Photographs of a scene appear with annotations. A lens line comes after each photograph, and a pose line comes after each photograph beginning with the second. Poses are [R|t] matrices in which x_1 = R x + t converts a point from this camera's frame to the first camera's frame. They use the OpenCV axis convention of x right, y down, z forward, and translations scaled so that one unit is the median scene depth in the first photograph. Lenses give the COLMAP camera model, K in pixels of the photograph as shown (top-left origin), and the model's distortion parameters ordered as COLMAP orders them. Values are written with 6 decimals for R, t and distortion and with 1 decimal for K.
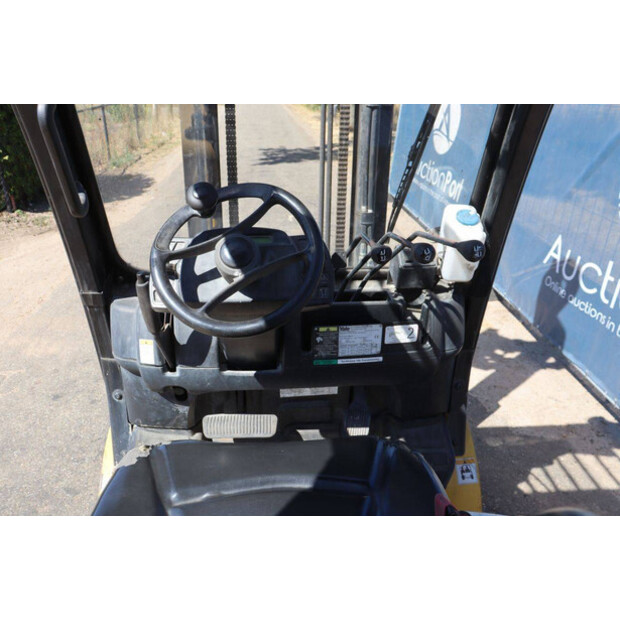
lens RADIAL K [[594.0, 0, 309.2], [0, 594.0, 310.0], [0, 0, 1]] dist [-0.135886, 0.010735]
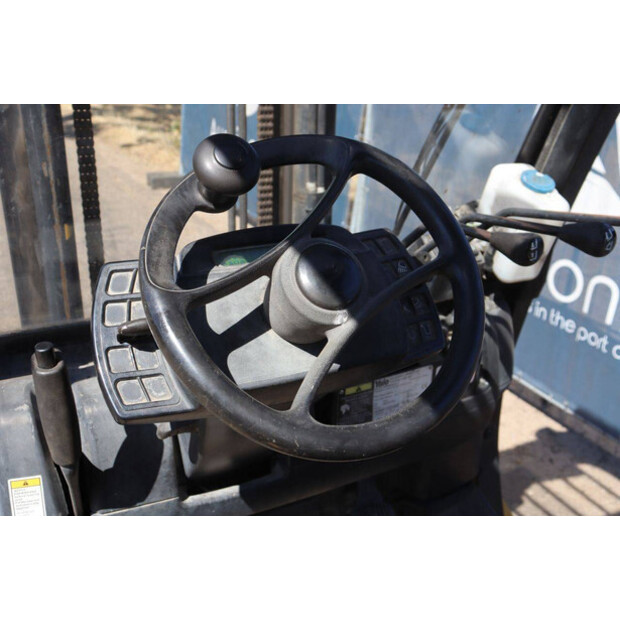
lens RADIAL K [[721.9, 0, 308.3], [0, 721.9, 309.8], [0, 0, 1]] dist [-0.017067, 0.026198]
pose [[0.914403, -0.140010, 0.379822, -0.267019], [0.147921, 0.988963, 0.008438, -0.056638], [-0.376812, 0.048468, 0.925021, 0.343124]]
